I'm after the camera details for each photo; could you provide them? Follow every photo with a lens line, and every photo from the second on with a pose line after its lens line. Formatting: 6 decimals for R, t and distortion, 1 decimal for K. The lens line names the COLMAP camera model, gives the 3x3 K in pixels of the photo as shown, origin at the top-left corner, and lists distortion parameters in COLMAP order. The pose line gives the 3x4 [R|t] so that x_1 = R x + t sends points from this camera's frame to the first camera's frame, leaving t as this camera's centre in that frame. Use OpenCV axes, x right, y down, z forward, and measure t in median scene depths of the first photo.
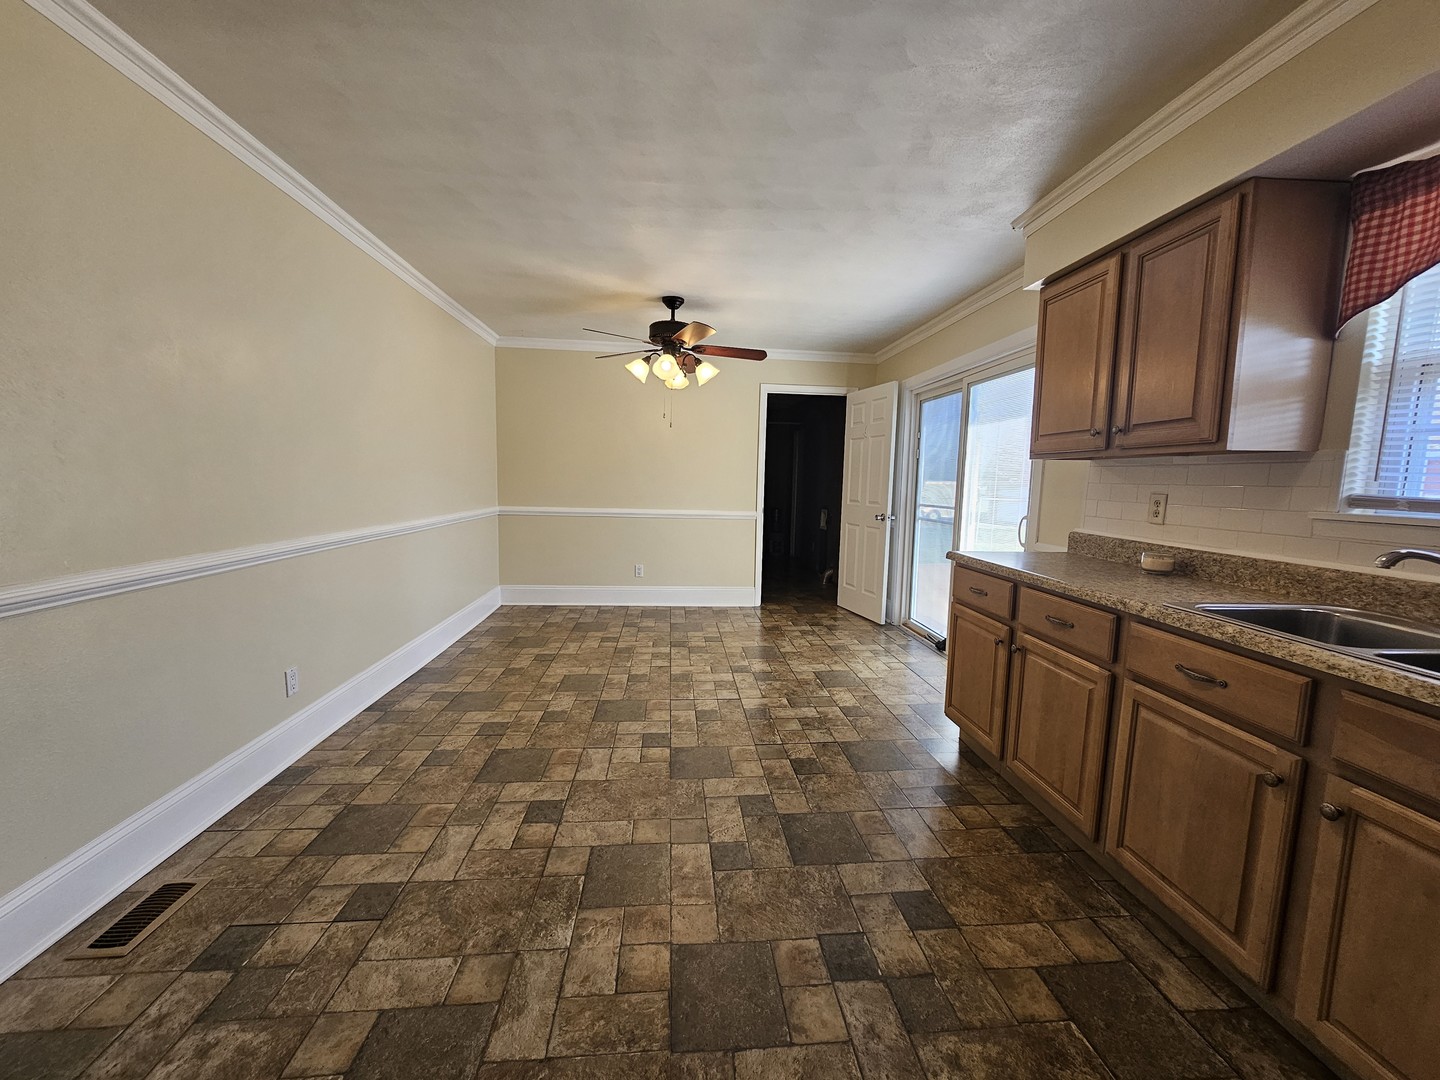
lens RADIAL K [[587.4, 0, 725.5], [0, 587.4, 545.7], [0, 0, 1]] dist [-0.001528, 0.003512]
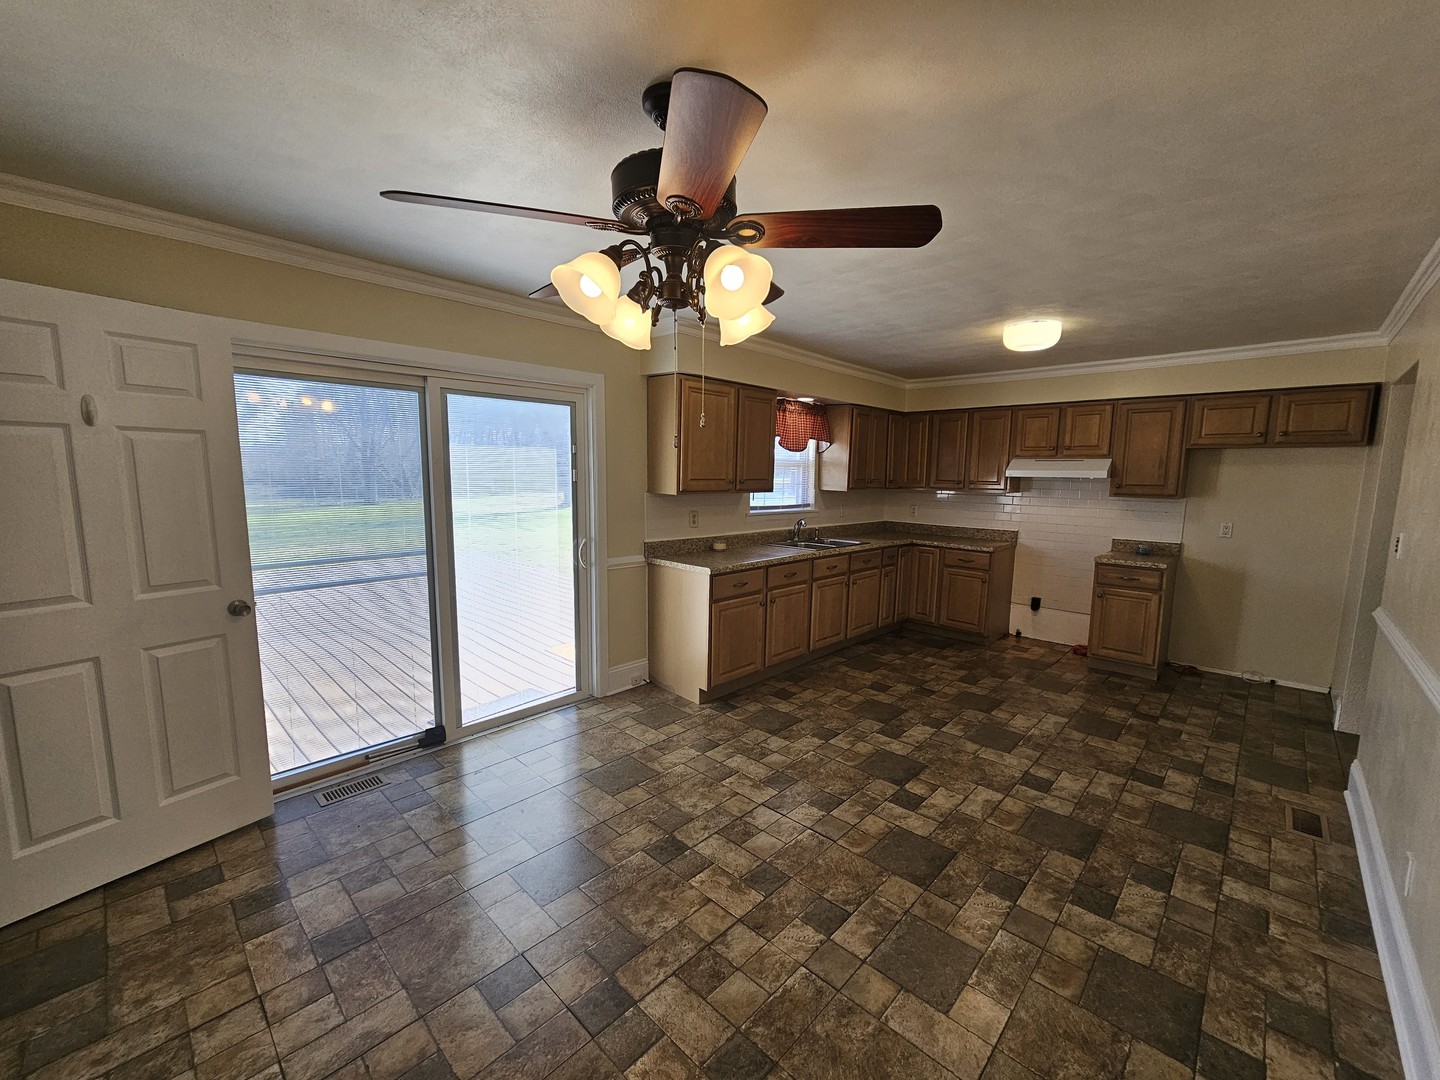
lens RADIAL K [[587.4, 0, 725.5], [0, 587.4, 545.7], [0, 0, 1]] dist [-0.001528, 0.003512]
pose [[-0.661340, -0.129098, 0.738894, -0.820645], [0.053139, 0.974539, 0.217830, -0.441111], [-0.748202, 0.183324, -0.637641, 2.467741]]
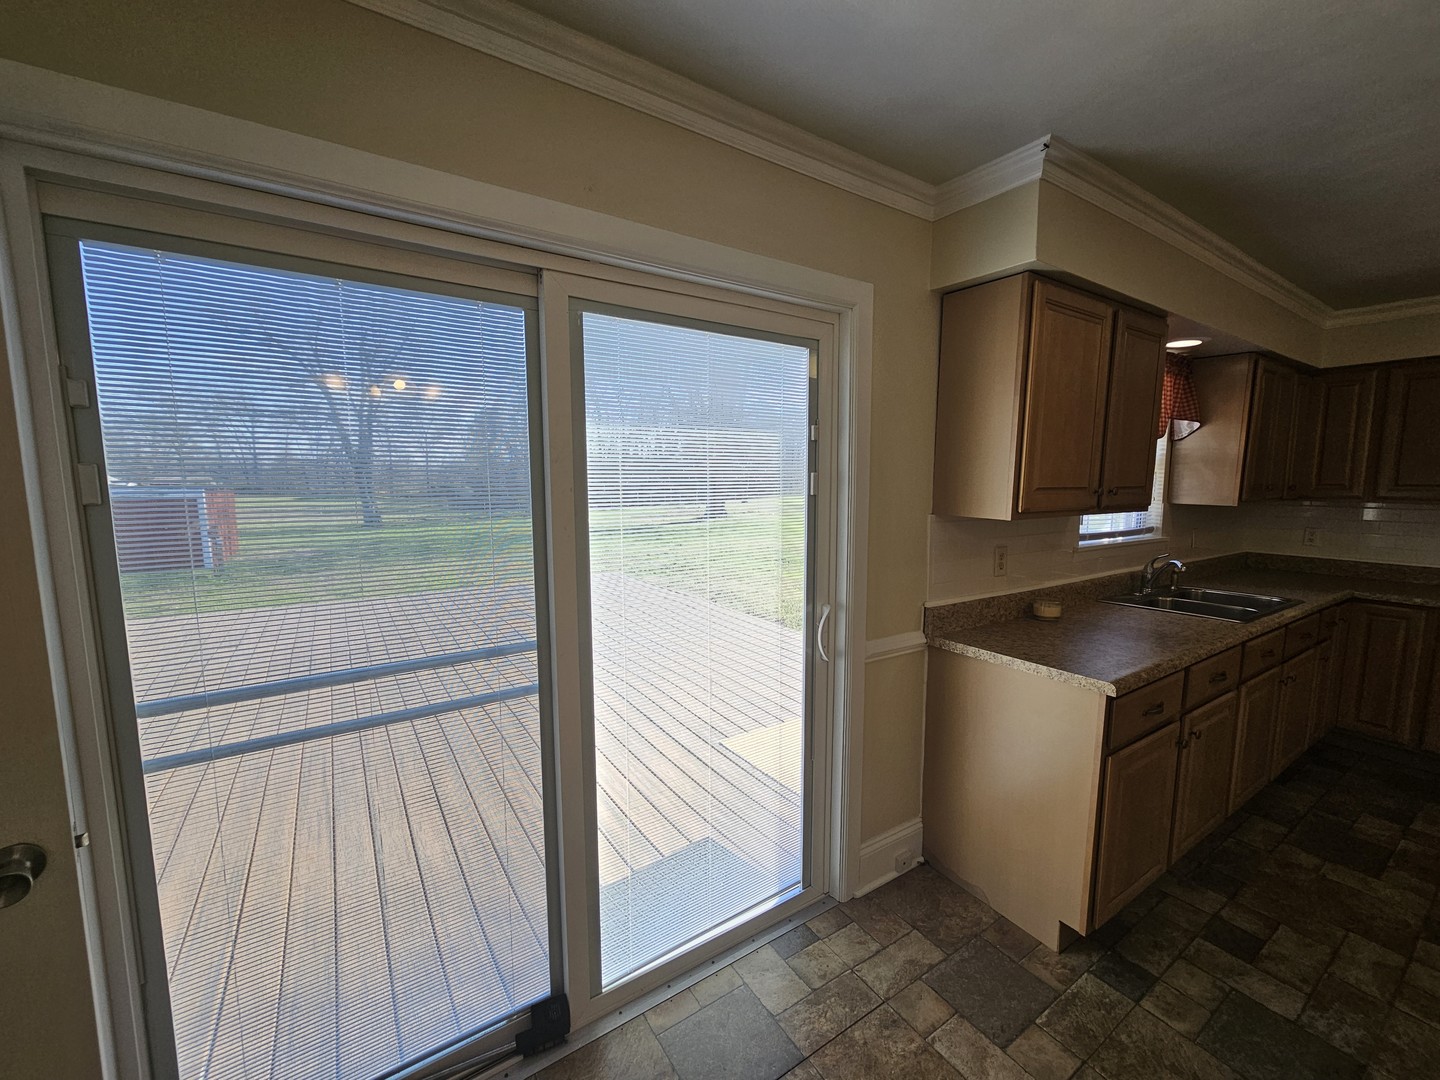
lens RADIAL K [[592.2, 0, 722.1], [0, 592.2, 542.7], [0, 0, 1]] dist [-0.003930, 0.000298]
pose [[-0.472997, -0.114298, 0.873619, 0.087415], [0.089706, 0.980150, 0.176804, -0.370260], [-0.876486, 0.161997, -0.453354, 2.188811]]
